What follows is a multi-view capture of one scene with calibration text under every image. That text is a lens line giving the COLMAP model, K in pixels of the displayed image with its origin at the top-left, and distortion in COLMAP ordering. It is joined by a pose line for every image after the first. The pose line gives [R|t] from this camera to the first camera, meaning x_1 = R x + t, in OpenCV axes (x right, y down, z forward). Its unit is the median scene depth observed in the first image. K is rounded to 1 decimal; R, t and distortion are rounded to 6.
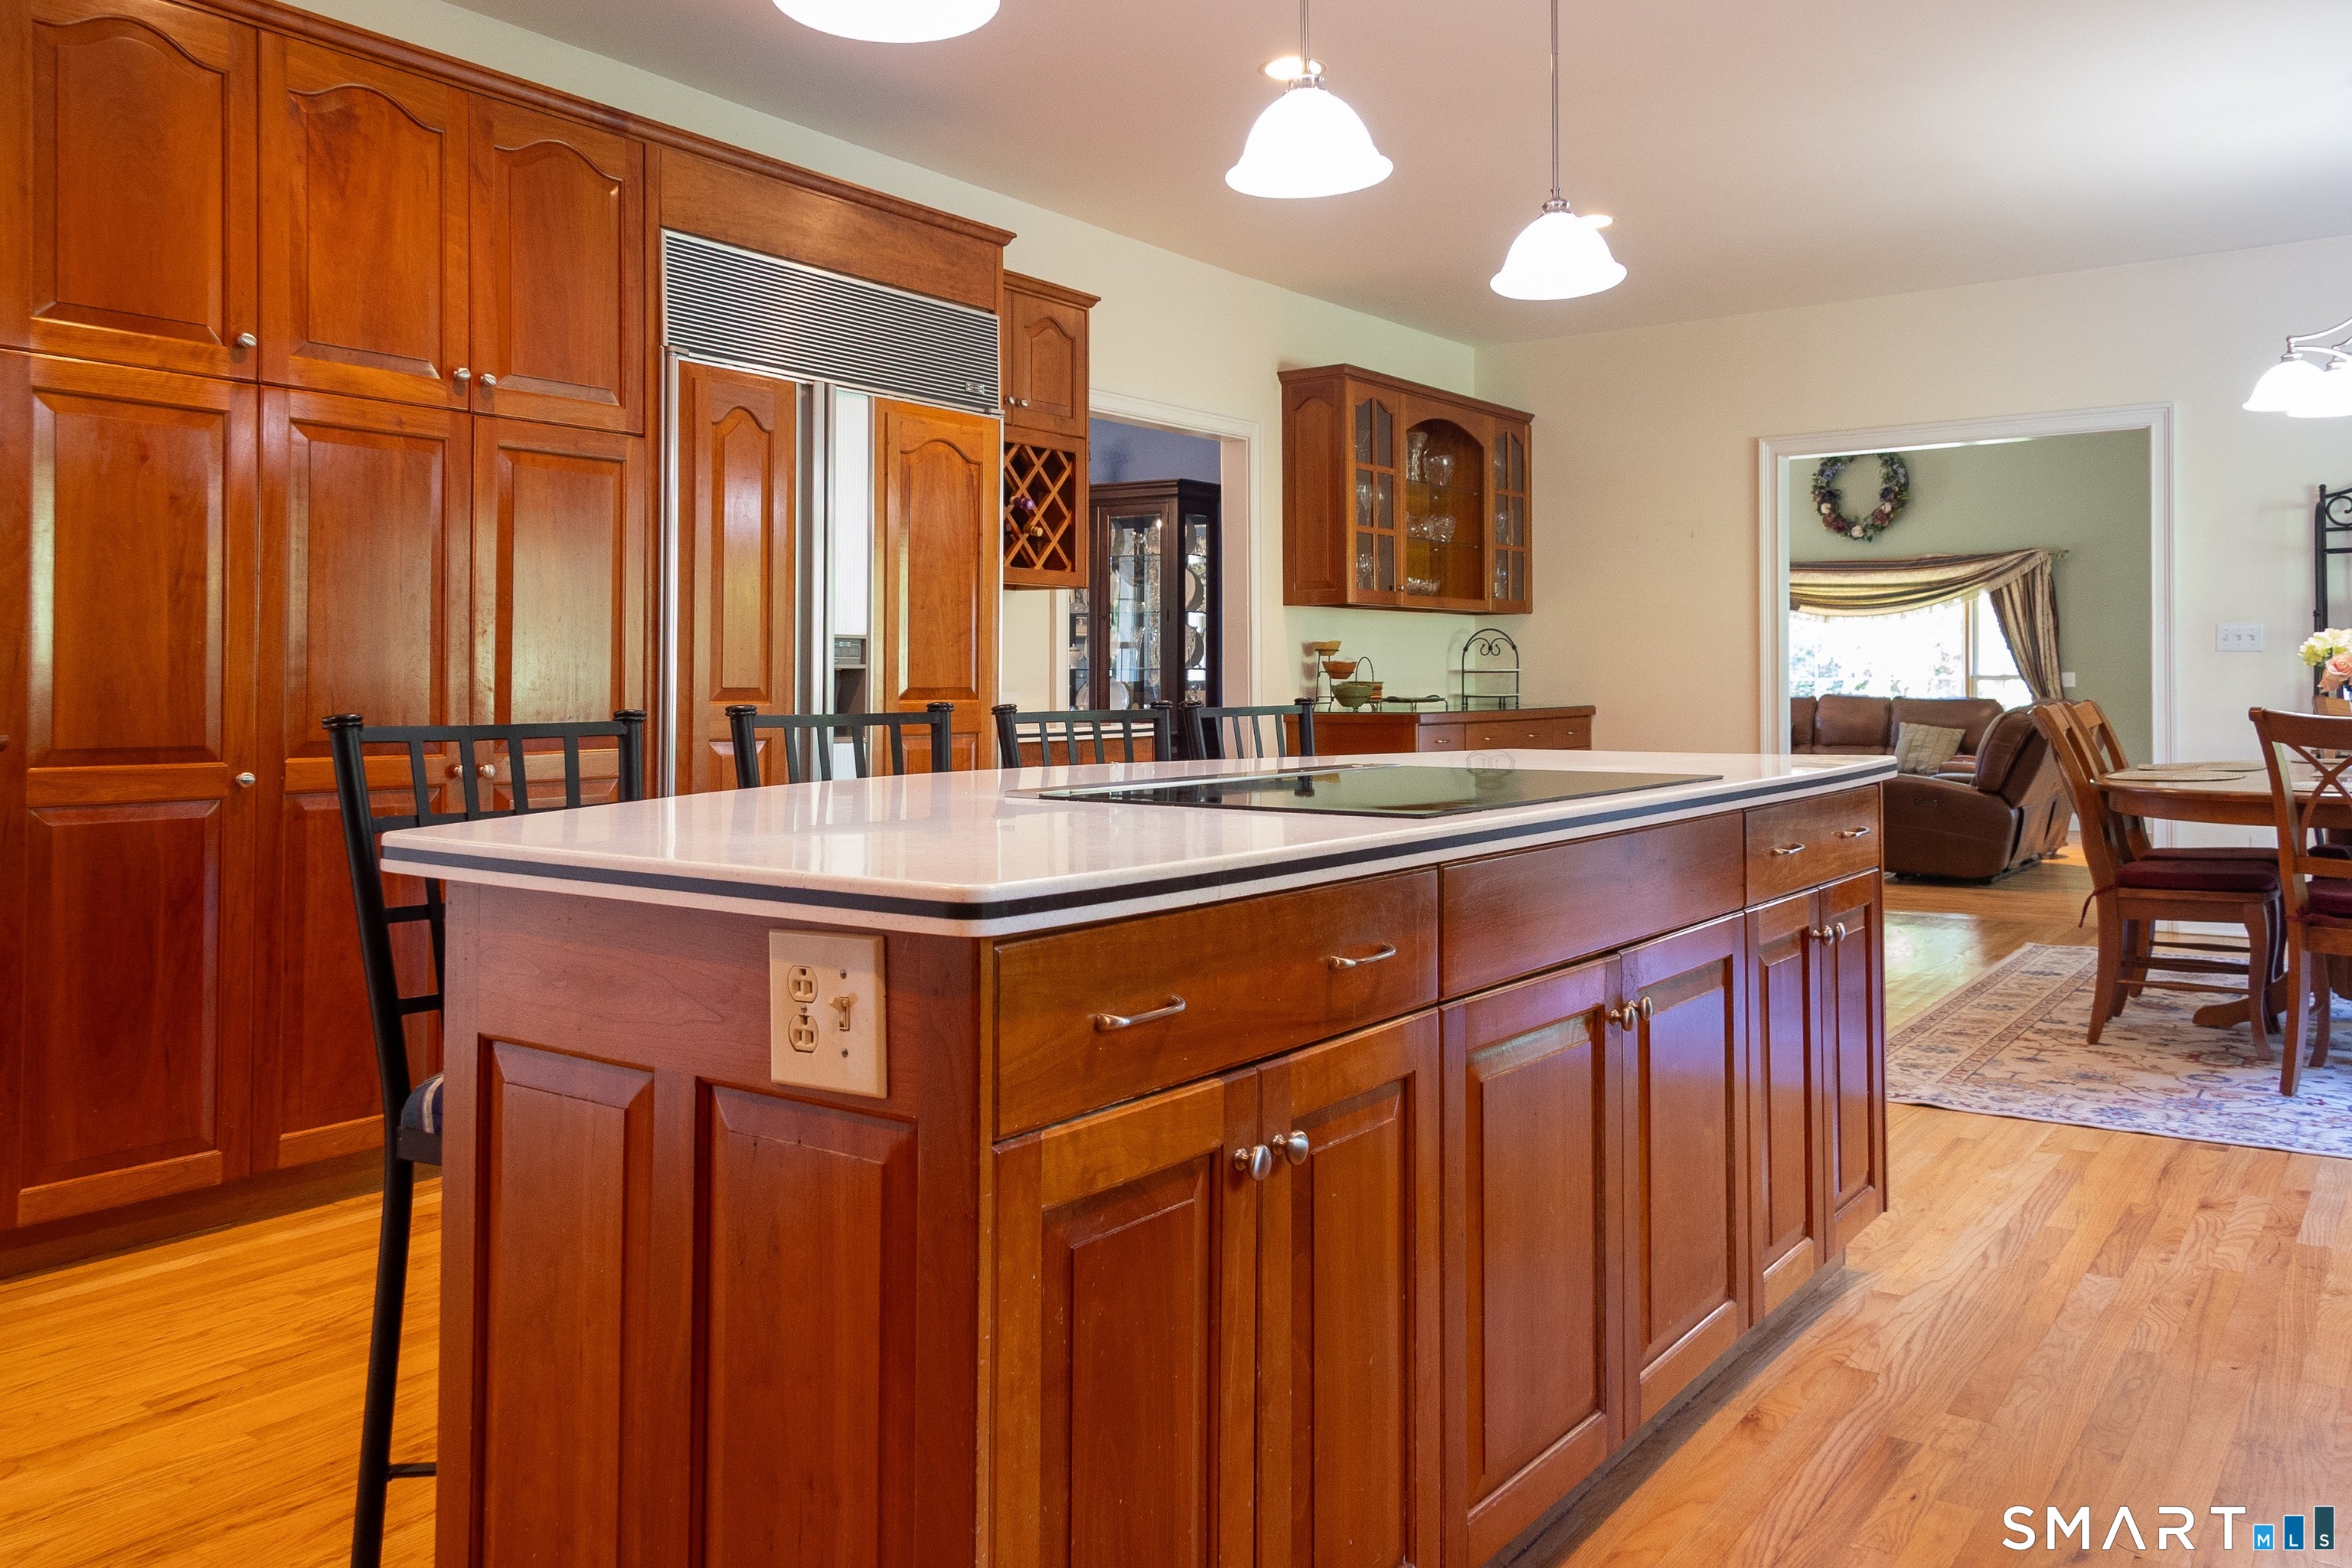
lens RADIAL K [[1798.5, 0, 1132.3], [0, 1798.5, 712.3], [0, 0, 1]] dist [0.005342, 0.000720]
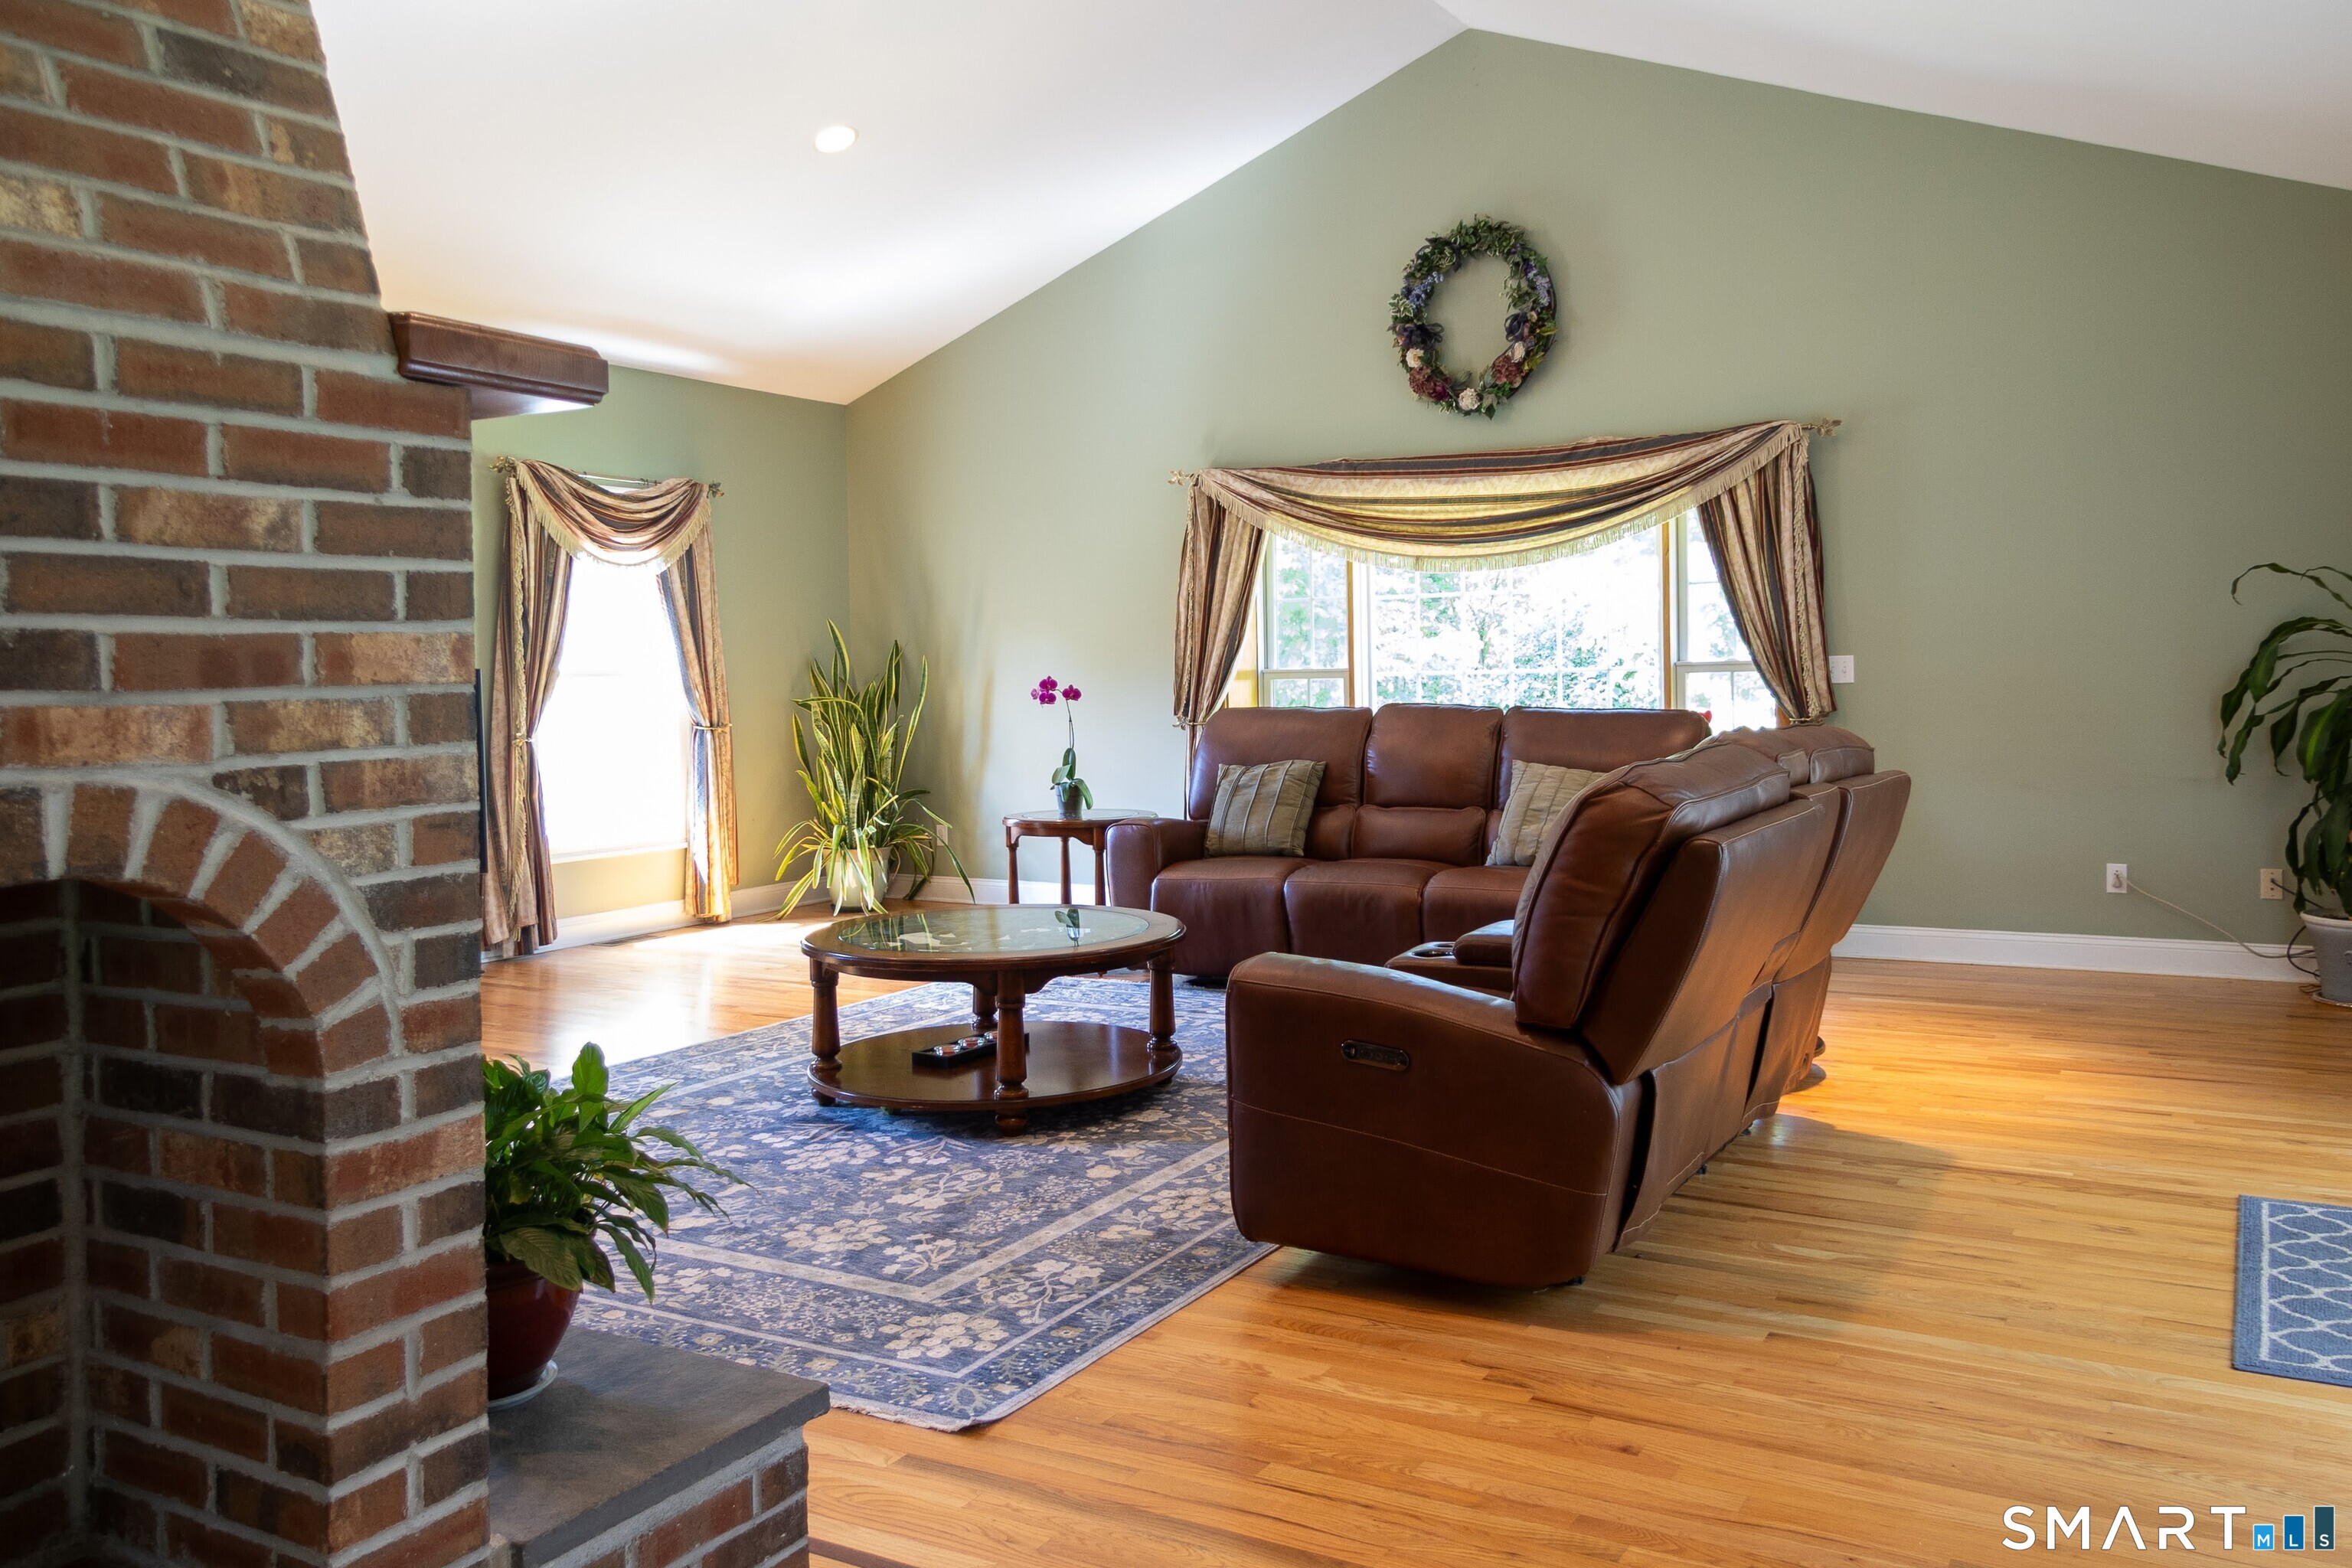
lens RADIAL K [[1798.5, 0, 1169.4], [0, 1798.5, 771.5], [0, 0, 1]] dist [0.005342, 0.000720]
pose [[0.994722, -0.020598, 0.100523, 0.266950], [0.017145, 0.999237, 0.035094, -0.010010], [-0.101169, -0.033185, 0.994316, 0.488173]]
